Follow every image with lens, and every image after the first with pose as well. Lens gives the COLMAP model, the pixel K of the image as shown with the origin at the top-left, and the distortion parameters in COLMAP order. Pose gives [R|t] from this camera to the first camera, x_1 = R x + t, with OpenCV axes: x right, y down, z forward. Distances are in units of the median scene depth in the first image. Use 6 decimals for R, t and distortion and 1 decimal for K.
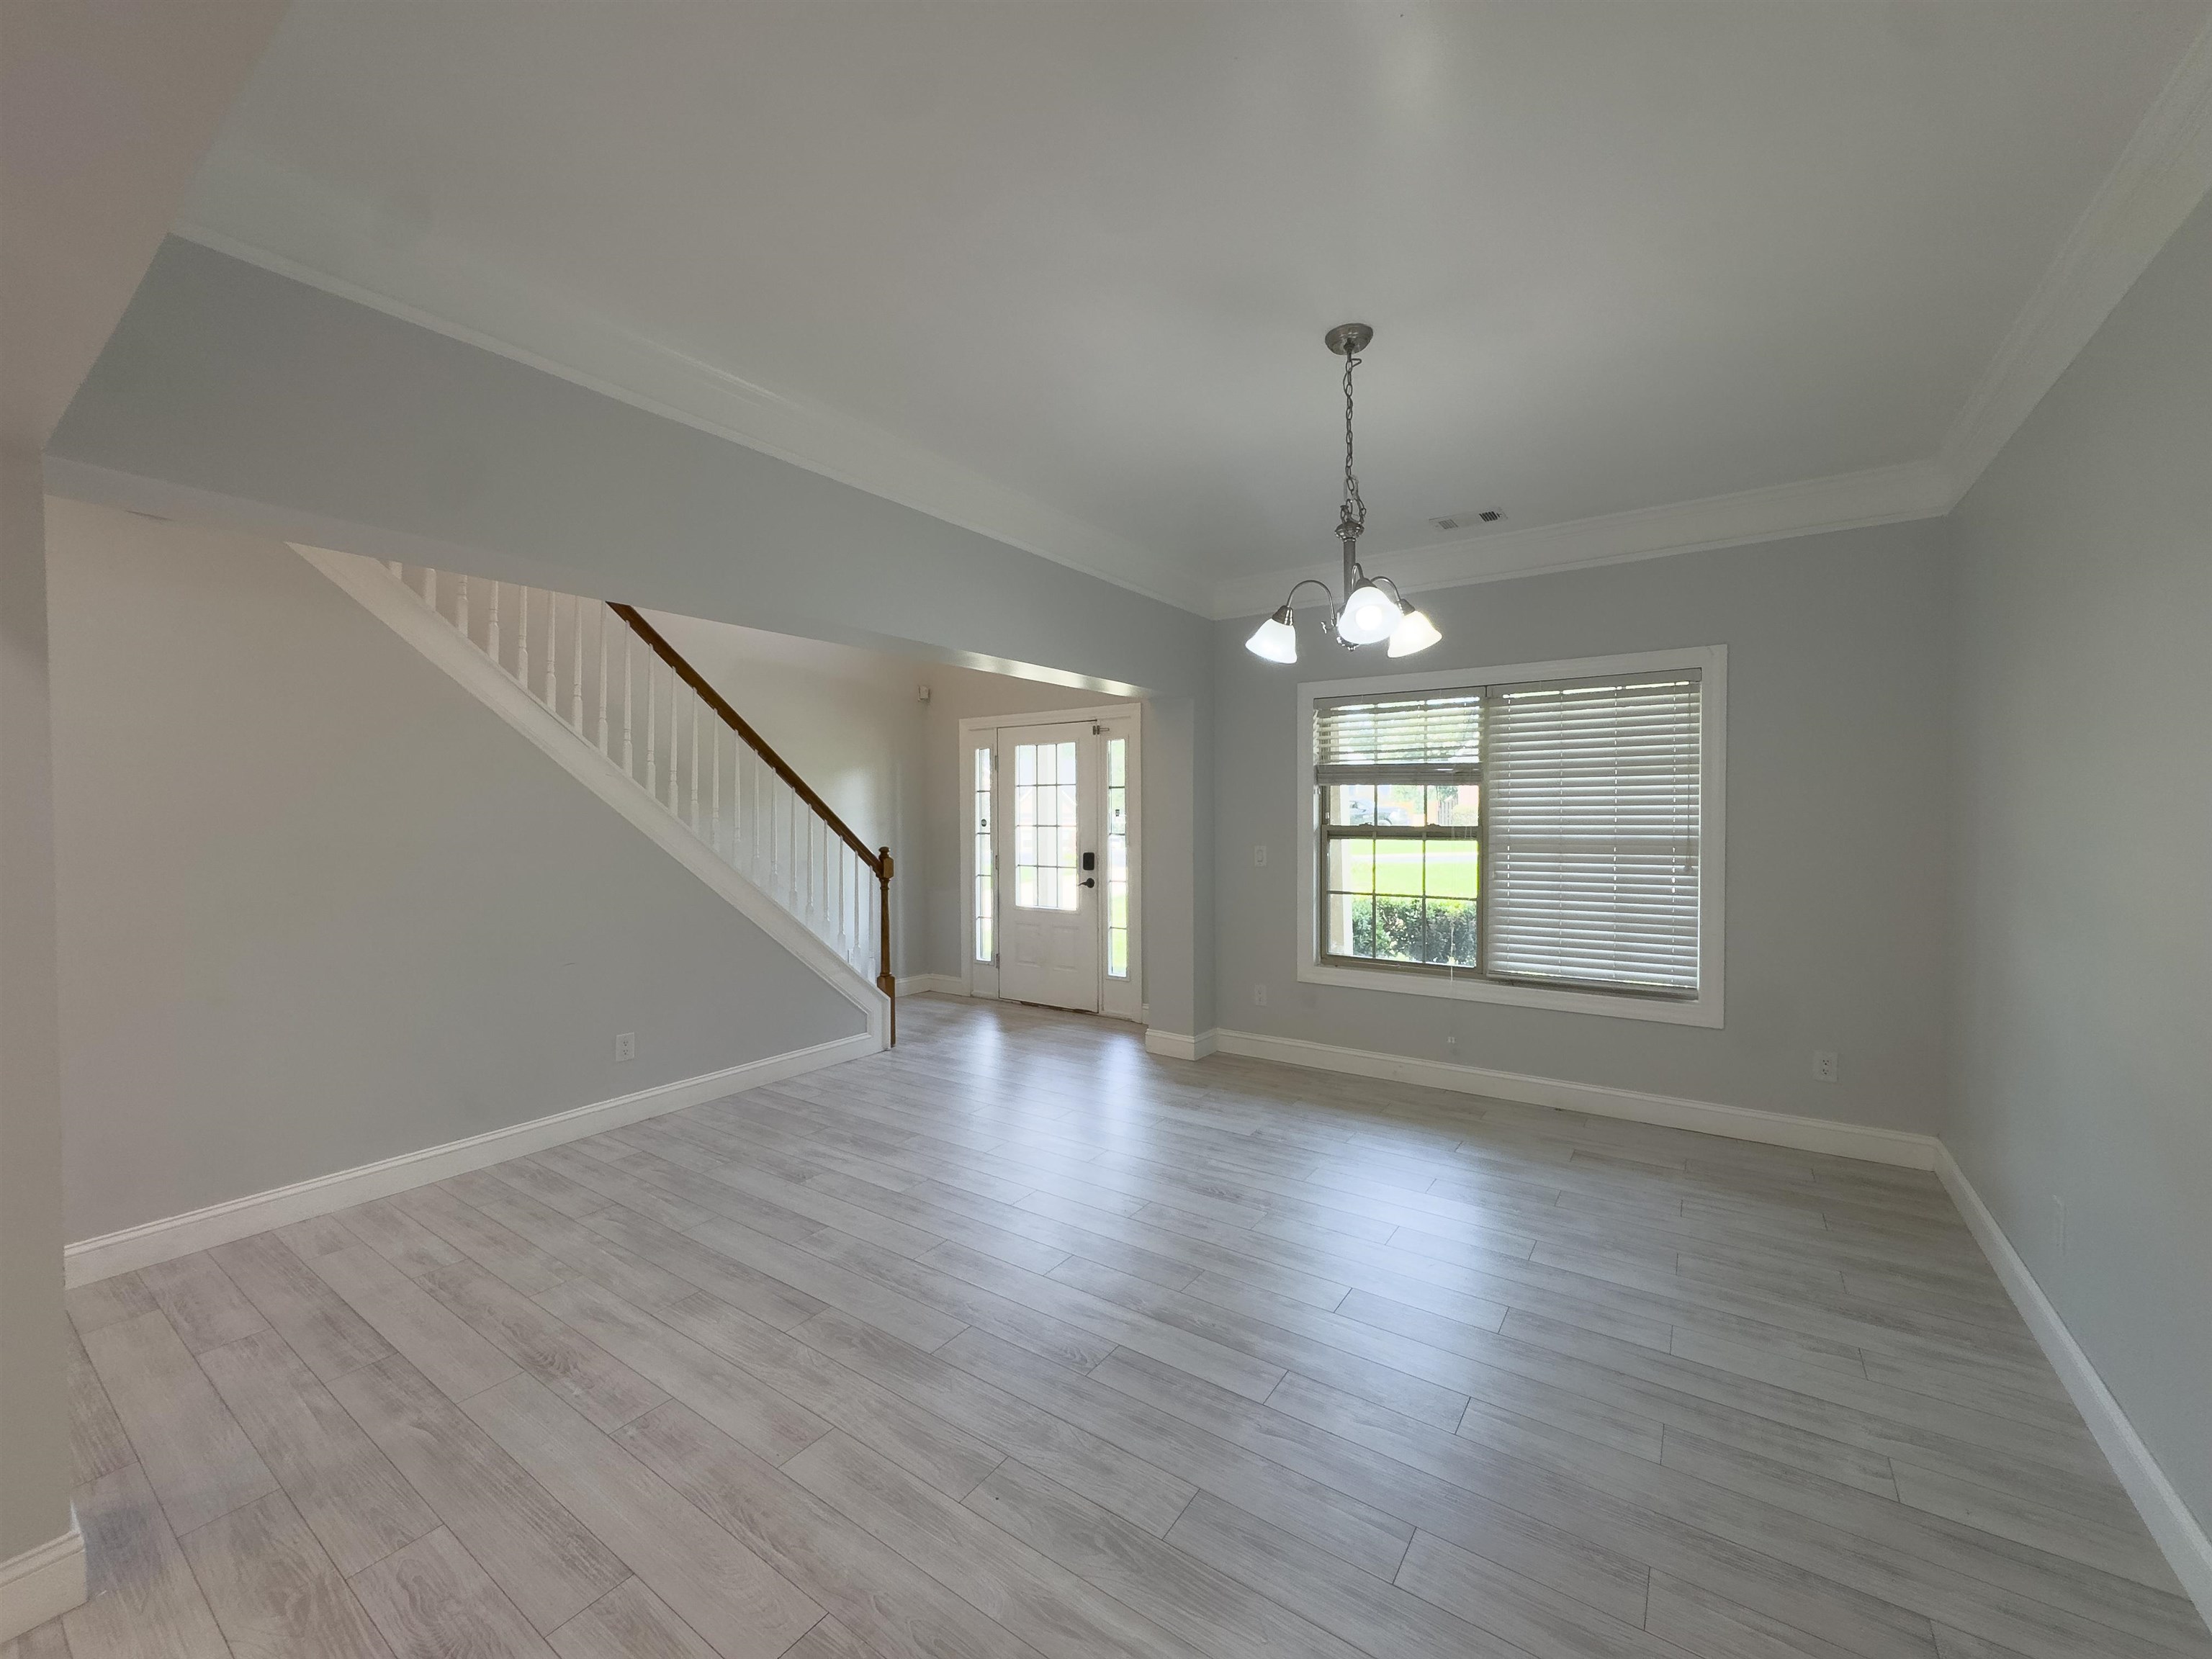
lens RADIAL K [[881.4, 0, 1103.8], [0, 881.4, 808.4], [0, 0, 1]] dist [-0.003455, -0.000238]
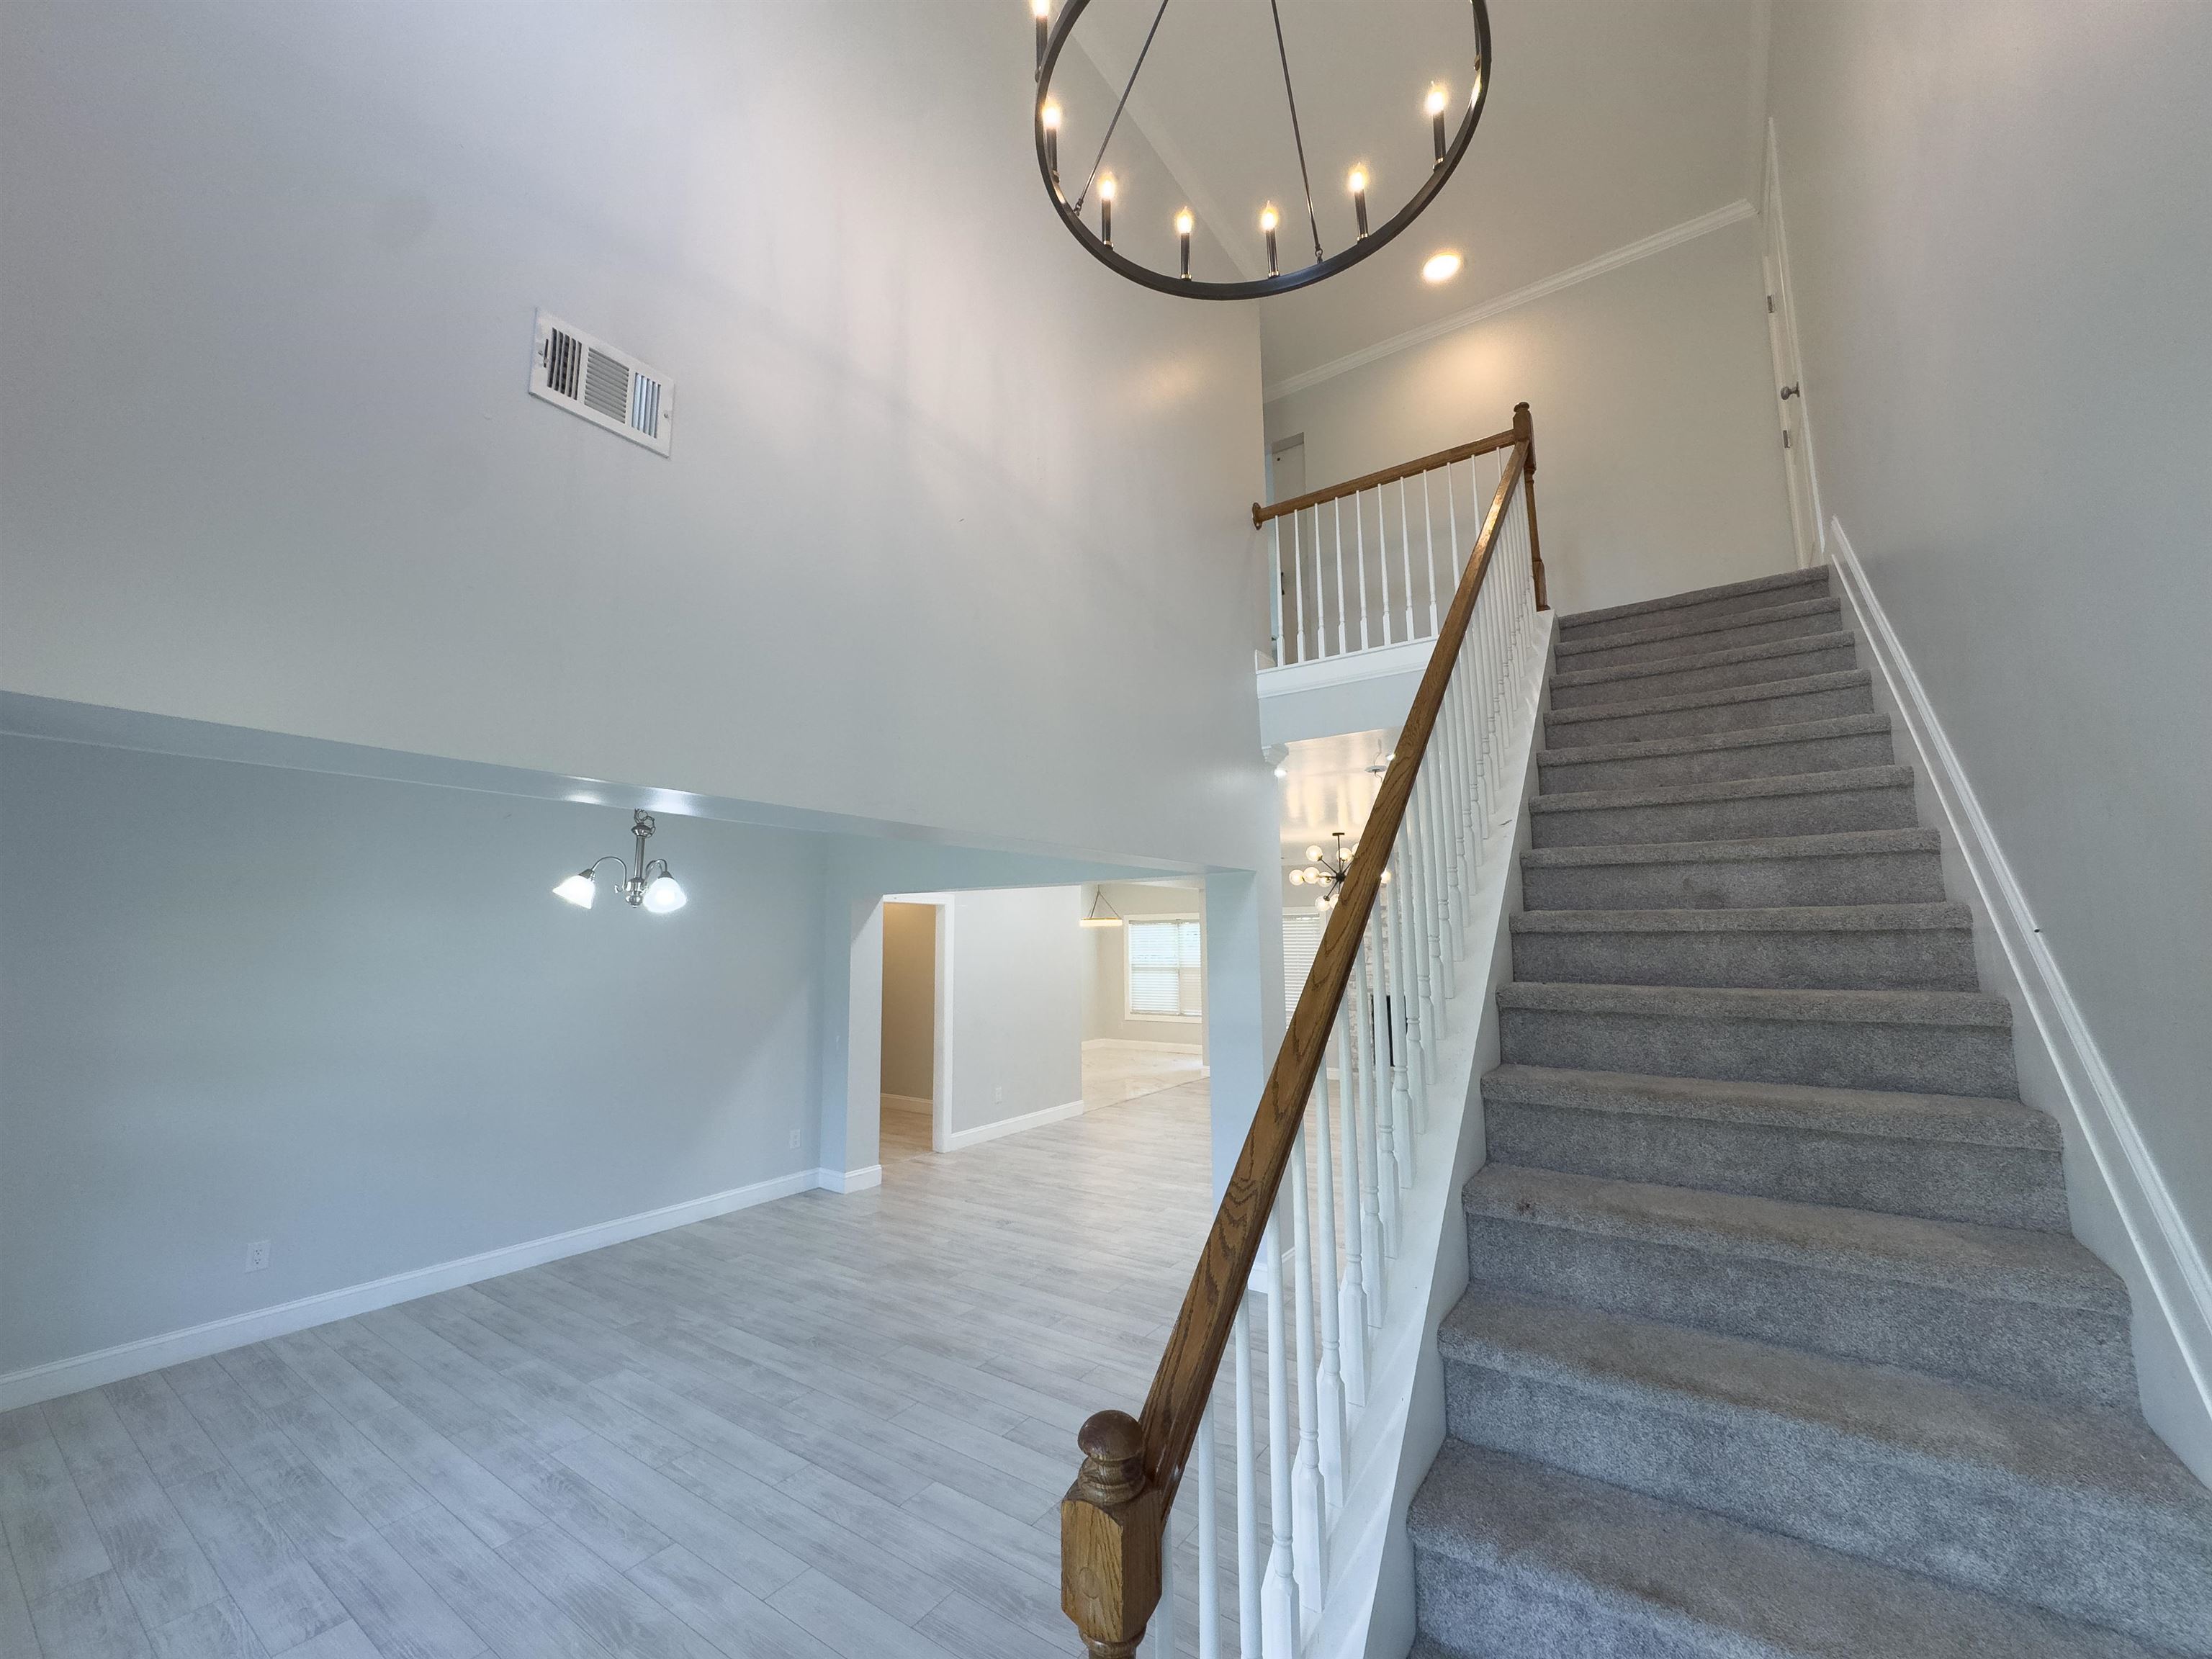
lens RADIAL K [[881.4, 0, 1107.1], [0, 881.4, 820.4], [0, 0, 1]] dist [-0.003455, -0.000238]
pose [[-0.999915, 0.011897, -0.005366, -0.430772], [0.012519, 0.990523, -0.136779, -0.089021], [0.003688, -0.136834, -0.990587, 2.067827]]
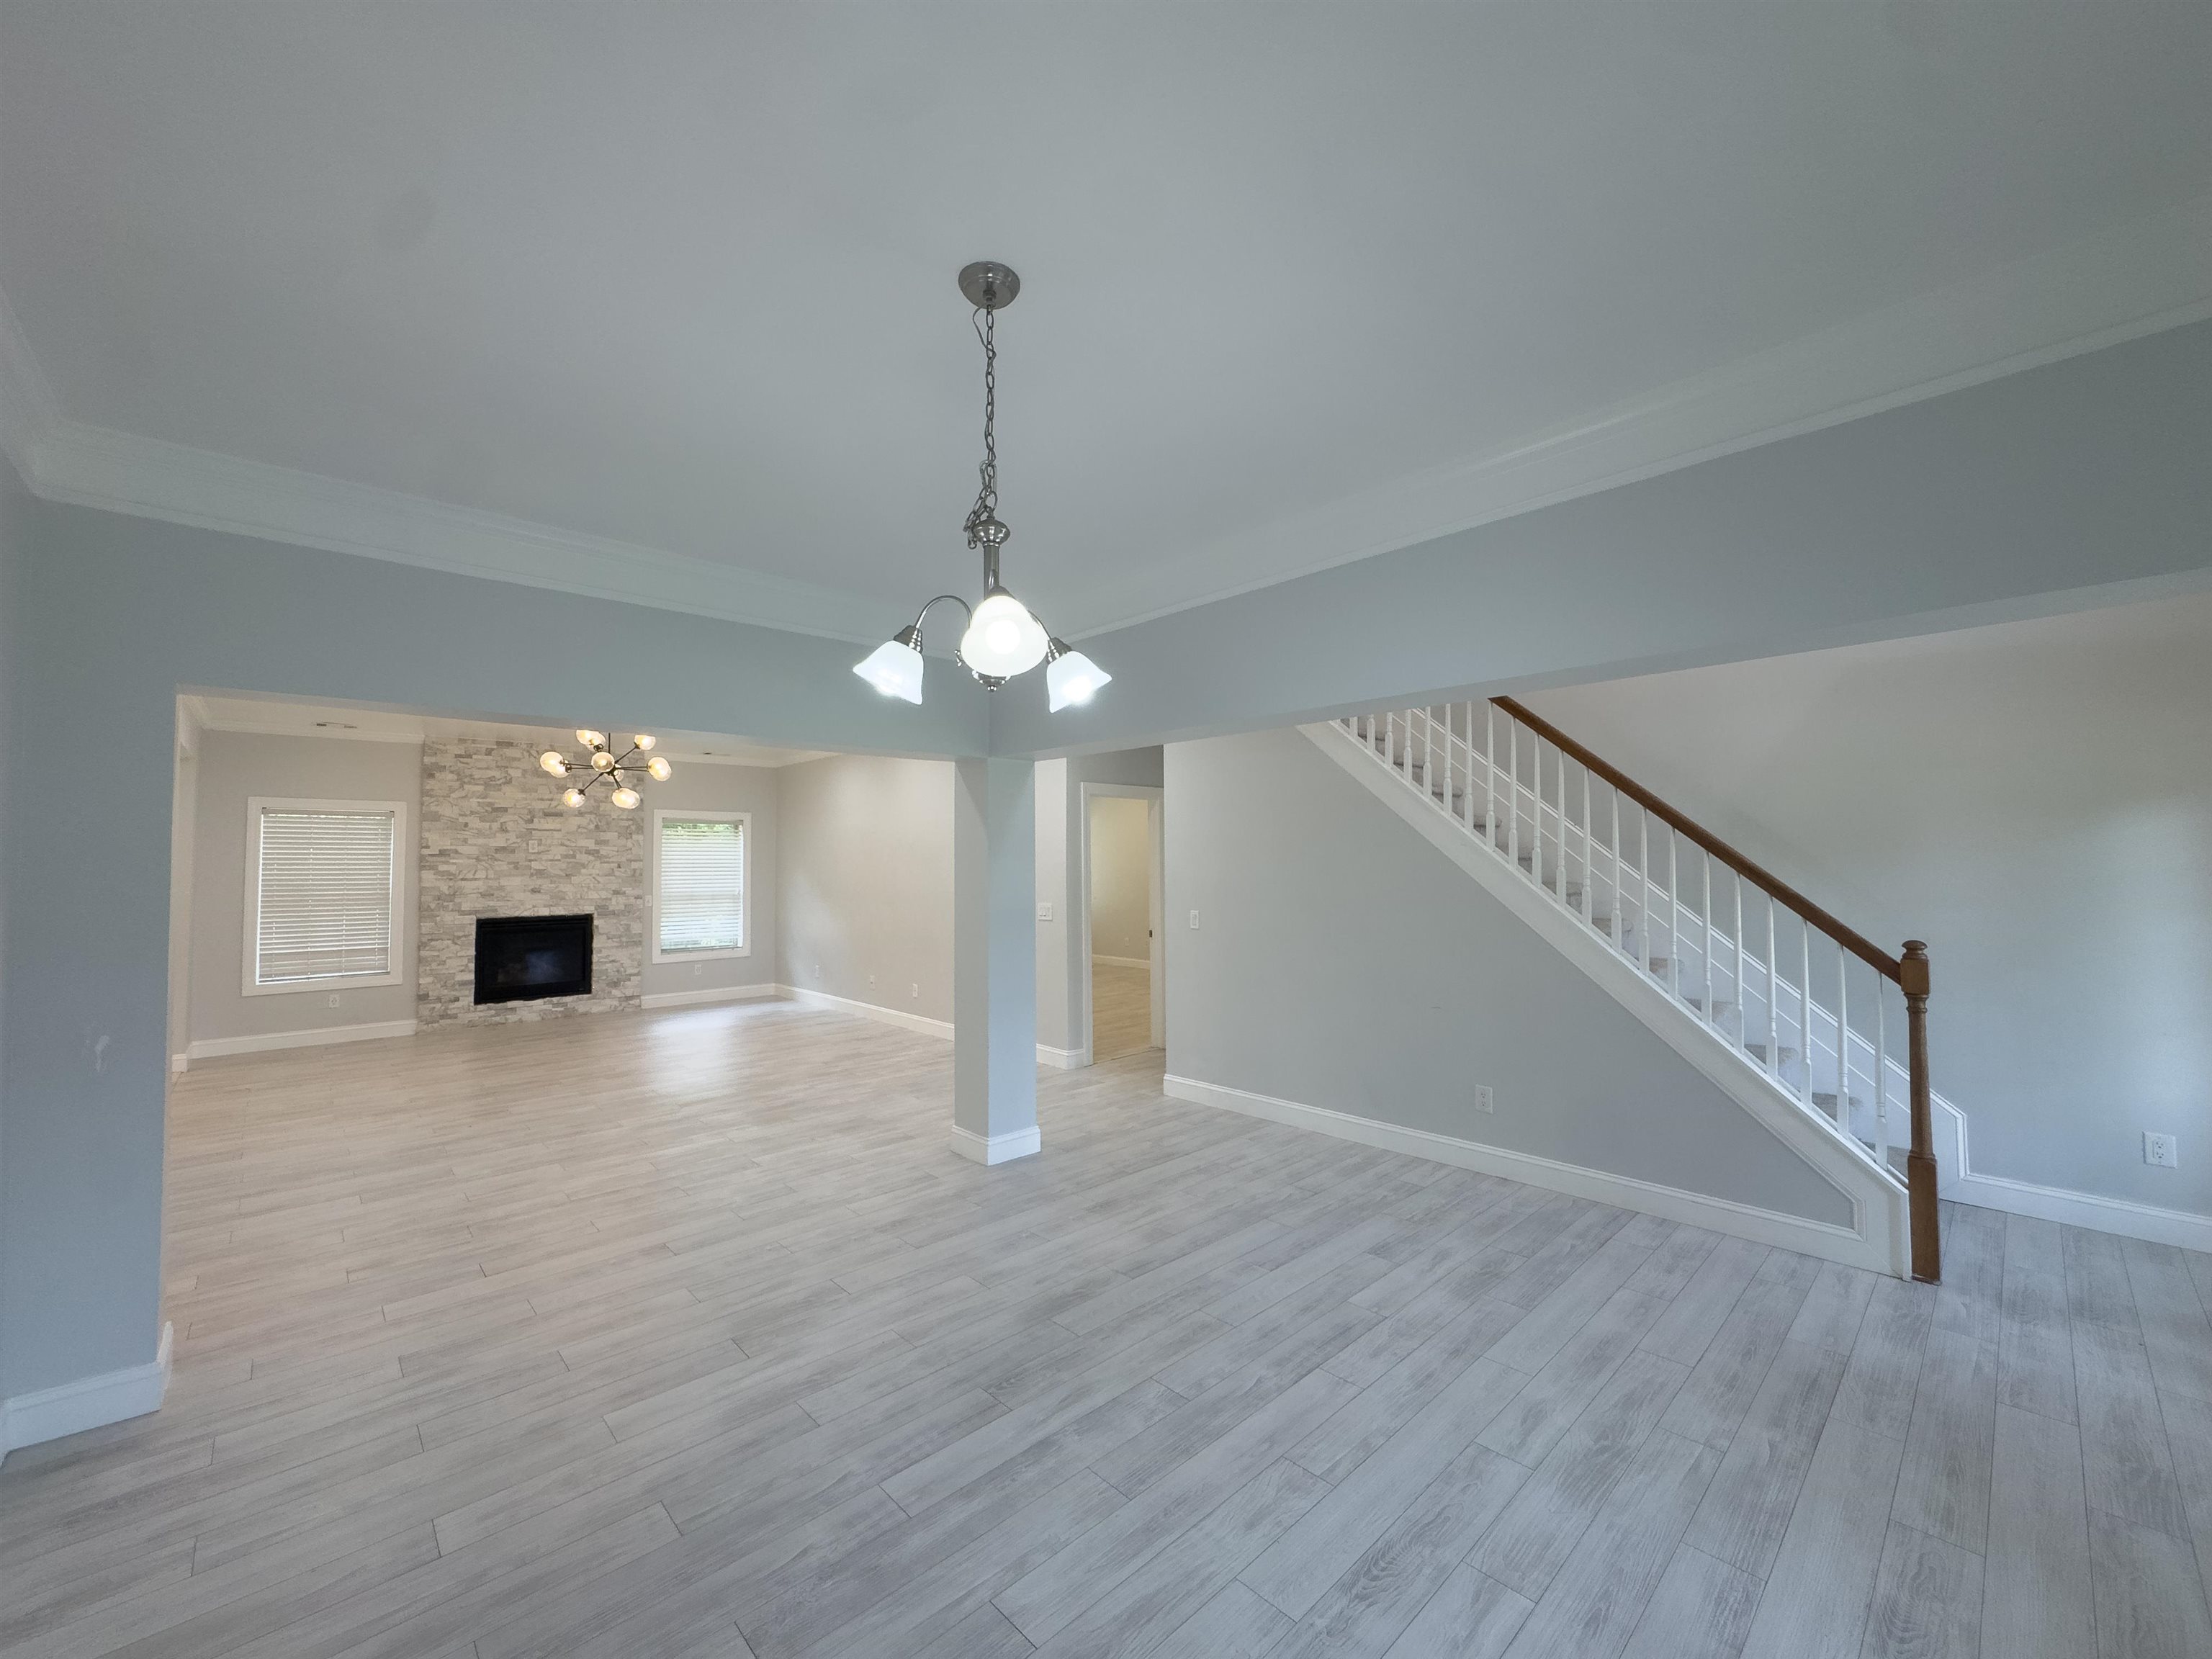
lens RADIAL K [[881.4, 0, 1107.7], [0, 881.4, 826.5], [0, 0, 1]] dist [-0.003455, -0.000238]
pose [[-0.205579, -0.033616, -0.978063, 0.788236], [0.010787, 0.999271, -0.036612, -0.032339], [0.978581, -0.018077, -0.205067, 1.015677]]
